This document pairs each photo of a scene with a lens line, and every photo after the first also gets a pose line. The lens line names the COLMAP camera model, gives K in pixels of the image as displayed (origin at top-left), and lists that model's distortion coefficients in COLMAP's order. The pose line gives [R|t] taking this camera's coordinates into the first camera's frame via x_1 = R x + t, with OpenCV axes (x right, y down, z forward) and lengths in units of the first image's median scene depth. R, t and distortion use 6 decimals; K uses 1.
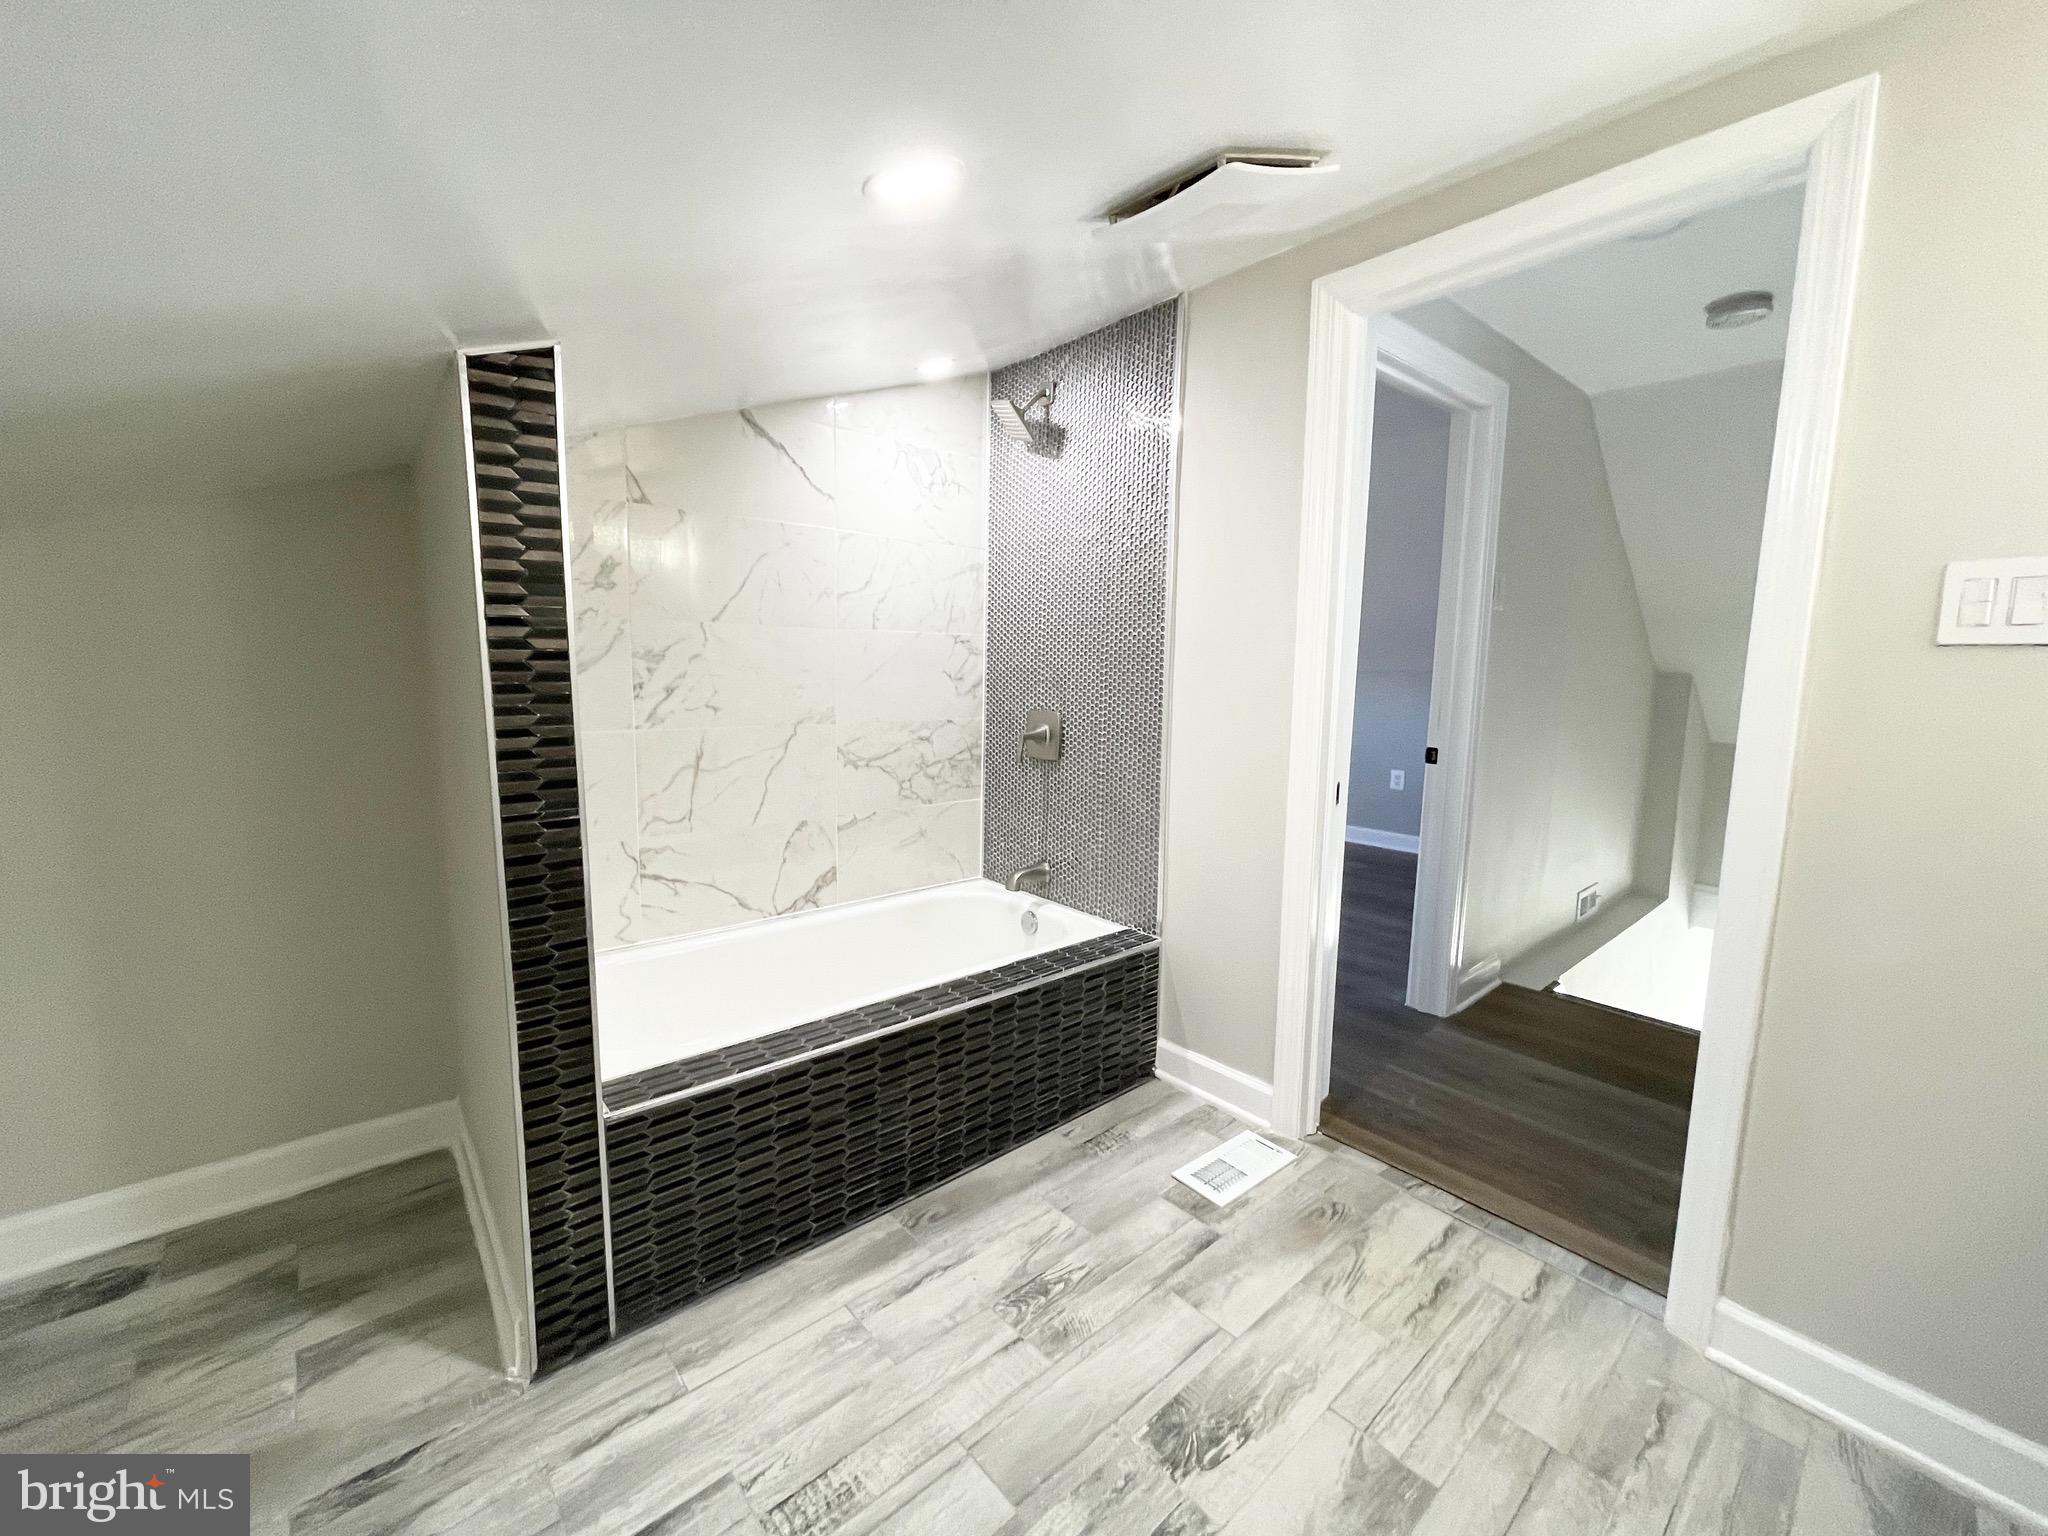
lens RADIAL K [[821.5, 0, 1012.5], [0, 821.5, 768.3], [0, 0, 1]] dist [-0.001248, -0.000085]
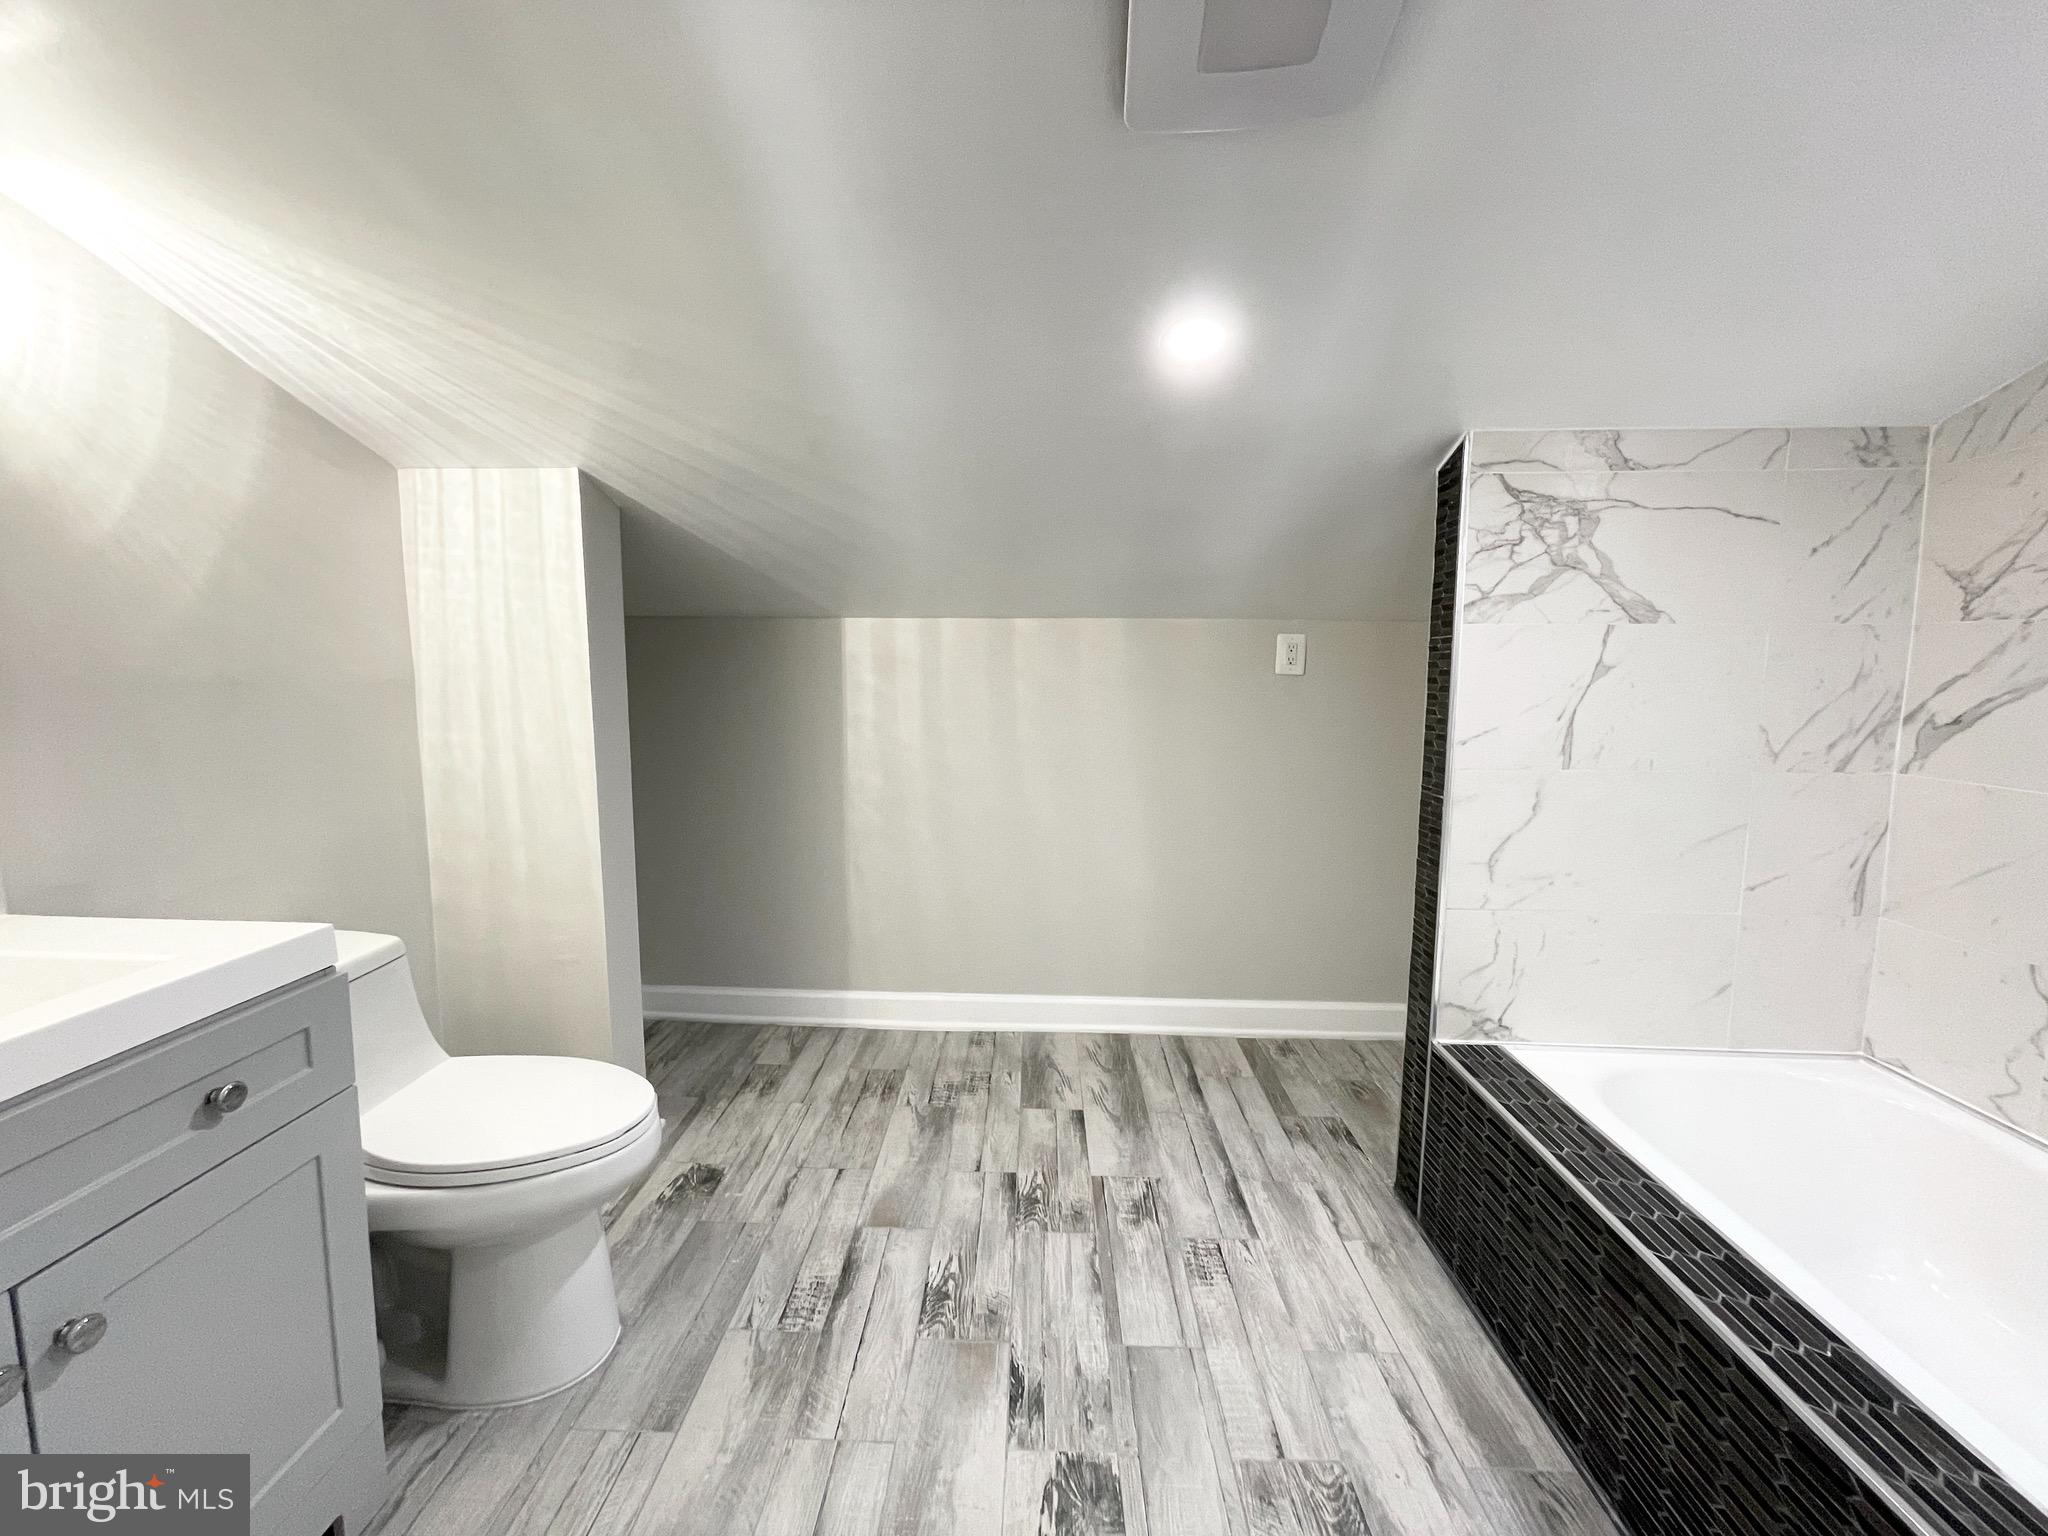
lens RADIAL K [[821.5, 0, 1012.5], [0, 821.5, 768.3], [0, 0, 1]] dist [-0.001248, -0.000085]
pose [[-0.680197, 0.071068, -0.729576, 0.775687], [-0.108090, 0.974685, 0.195718, -0.147623], [0.725016, 0.211986, -0.655296, 1.200234]]
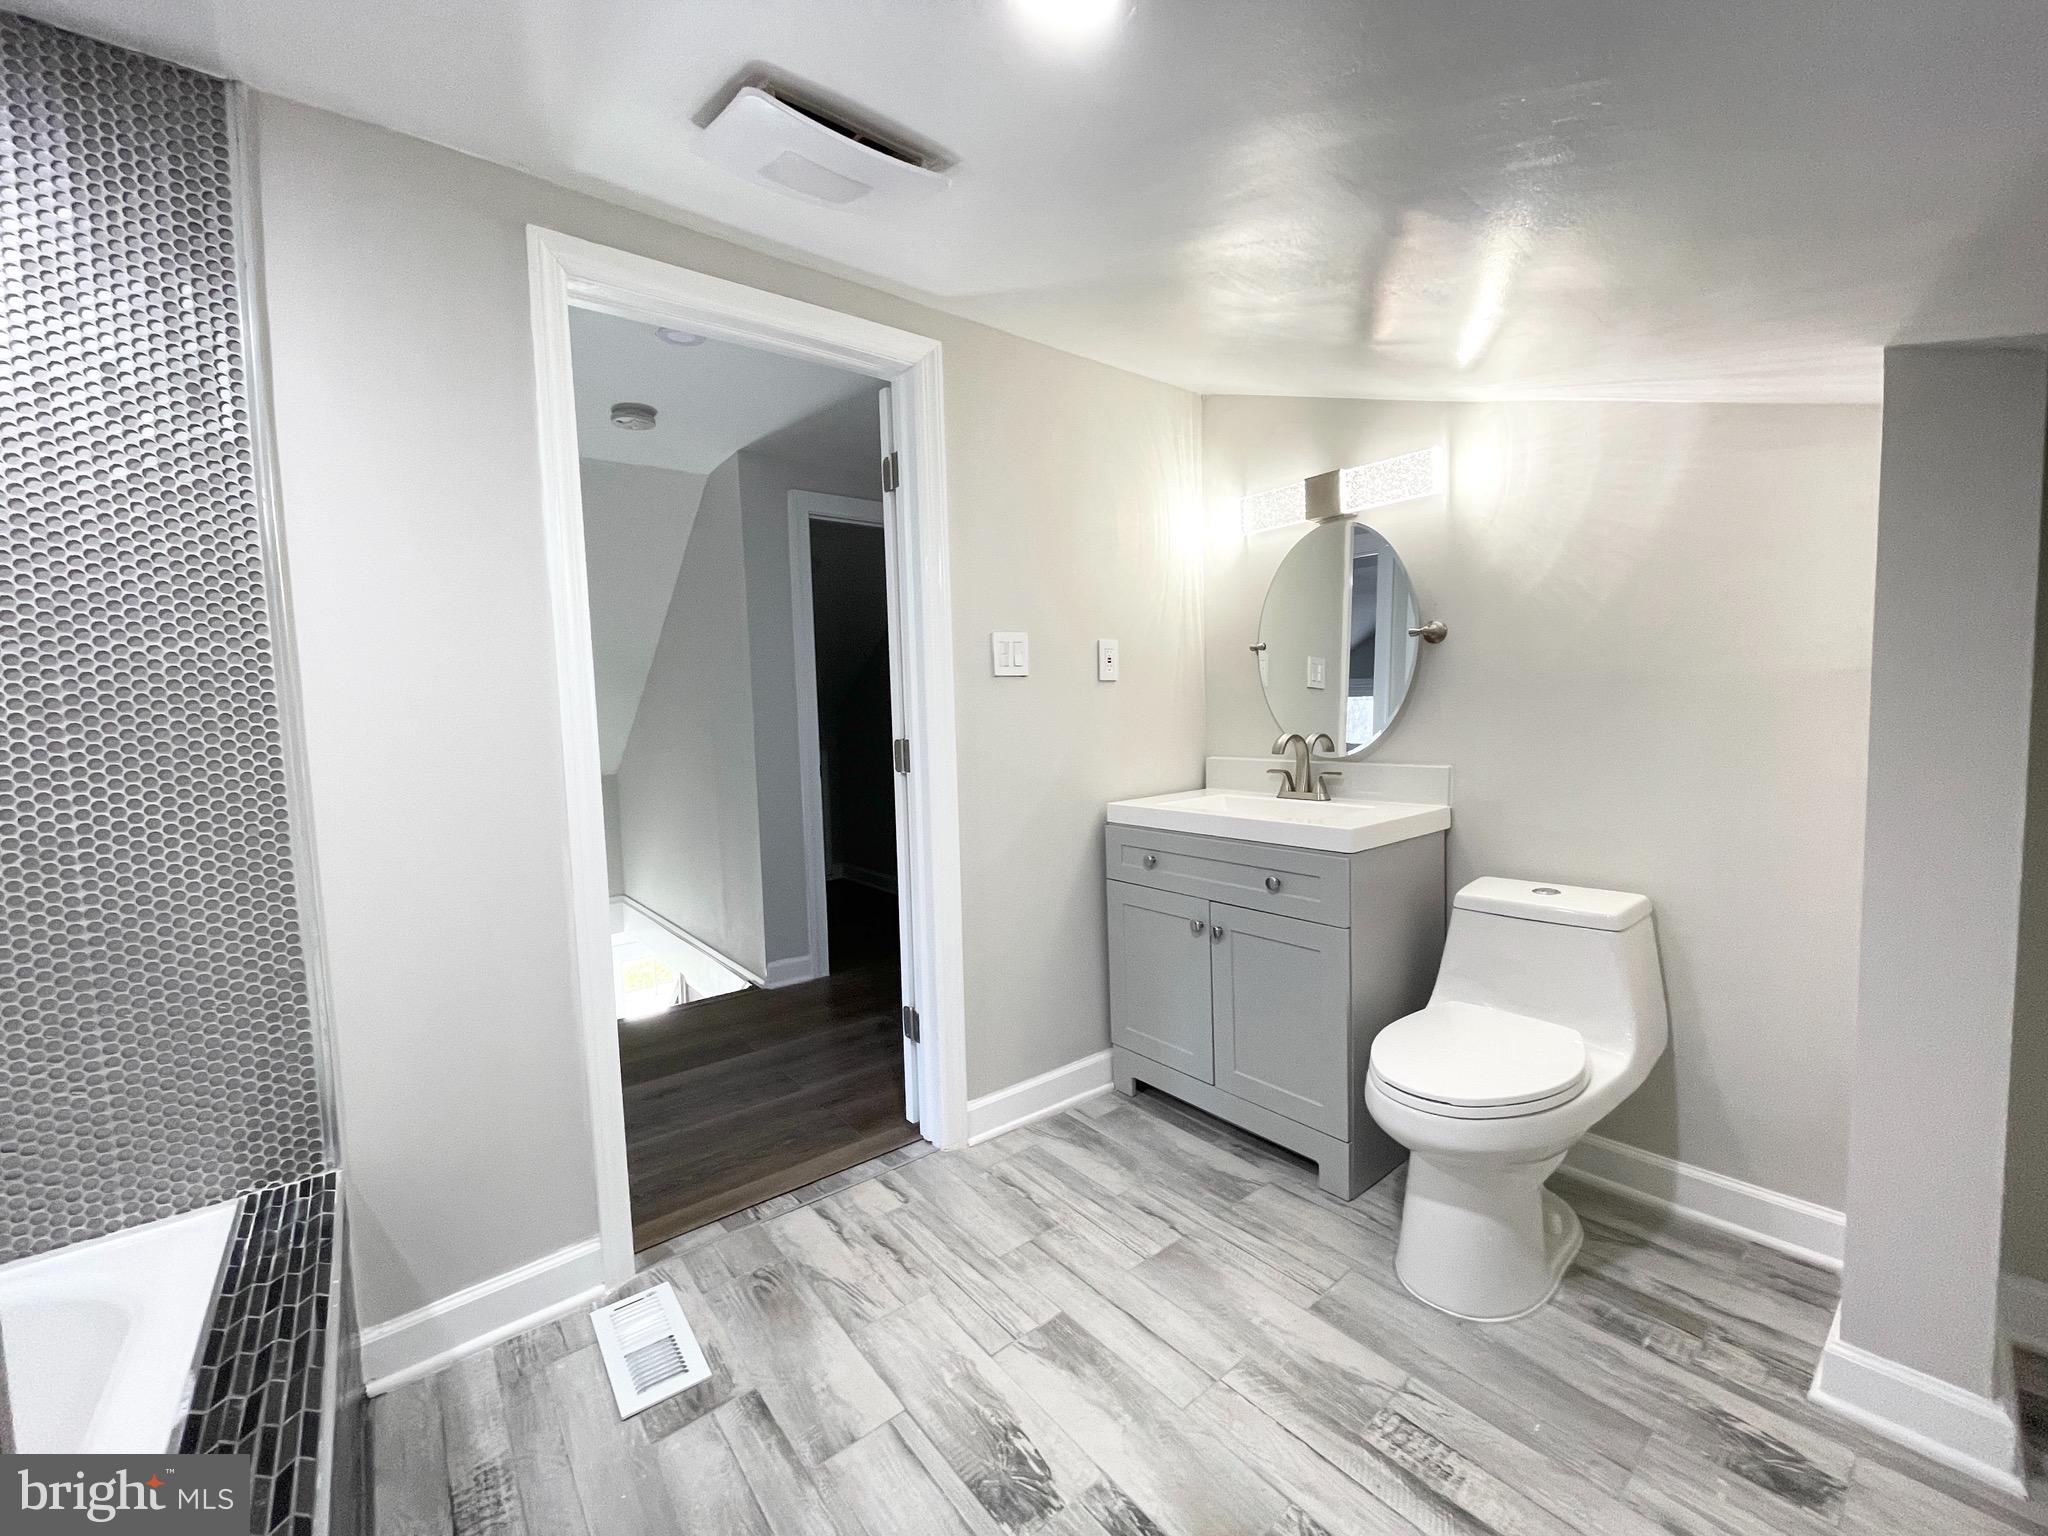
lens RADIAL K [[821.8, 0, 1012.3], [0, 821.8, 770.8], [0, 0, 1]] dist [-0.000292, 0.000247]
pose [[0.044907, -0.089304, 0.994992, -0.576339], [0.163617, 0.983204, 0.080861, -0.067762], [-0.985501, 0.159166, 0.058764, 0.710194]]
